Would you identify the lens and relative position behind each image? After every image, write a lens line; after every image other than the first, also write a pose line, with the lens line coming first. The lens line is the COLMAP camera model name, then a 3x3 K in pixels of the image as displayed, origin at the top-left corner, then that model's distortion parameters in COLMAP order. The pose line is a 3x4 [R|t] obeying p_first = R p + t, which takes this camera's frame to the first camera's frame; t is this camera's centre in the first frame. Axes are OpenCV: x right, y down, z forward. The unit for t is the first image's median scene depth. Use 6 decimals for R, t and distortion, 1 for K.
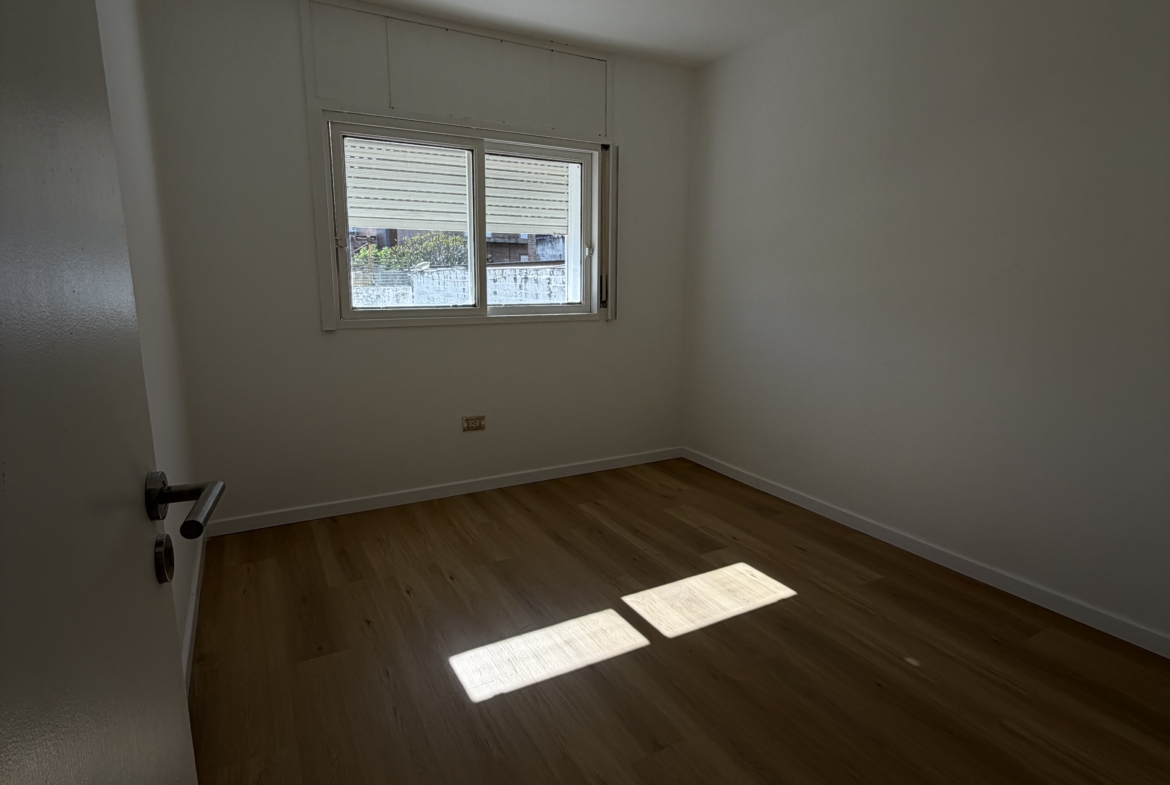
lens RADIAL K [[623.9, 0, 589.0], [0, 623.9, 388.6], [0, 0, 1]] dist [-0.000977, -0.000507]
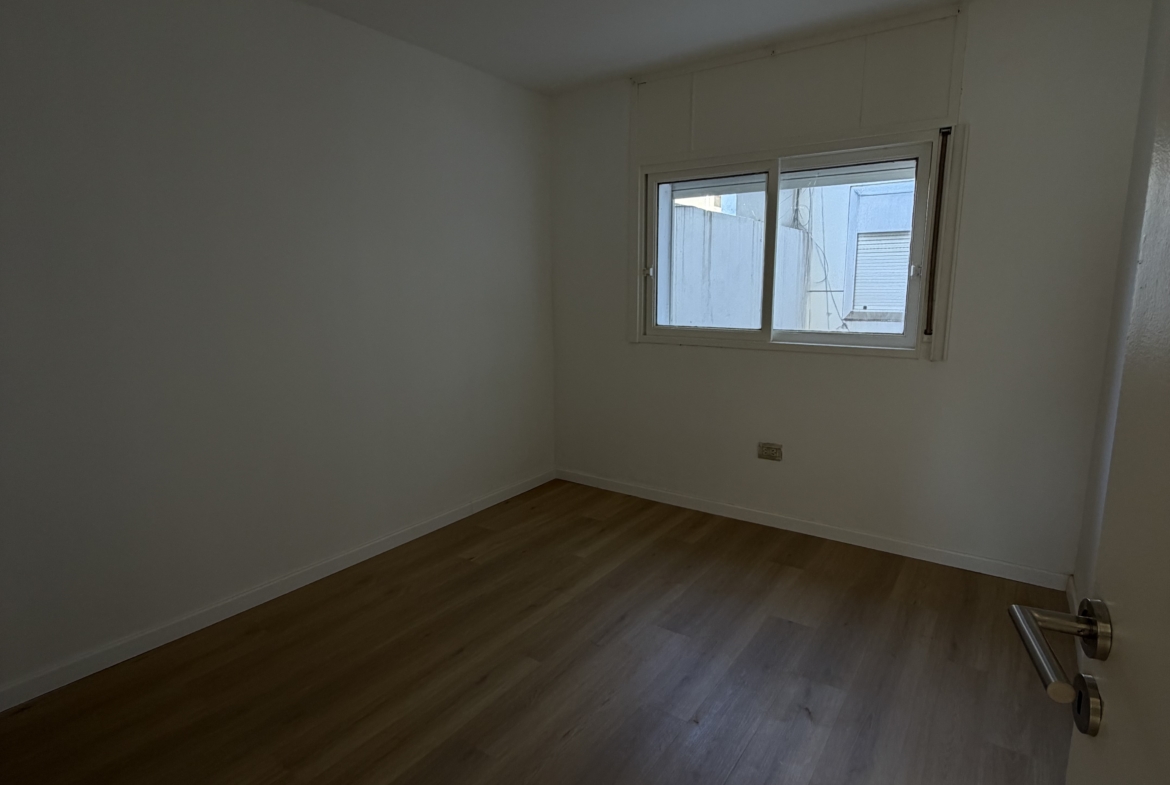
lens RADIAL K [[623.9, 0, 589.0], [0, 623.9, 388.6], [0, 0, 1]] dist [-0.000977, -0.000507]
pose [[0.438285, 0.126268, -0.889923, 0.552227], [-0.168574, 0.984062, 0.056603, -0.050629], [0.882887, 0.125210, 0.452585, 0.318259]]
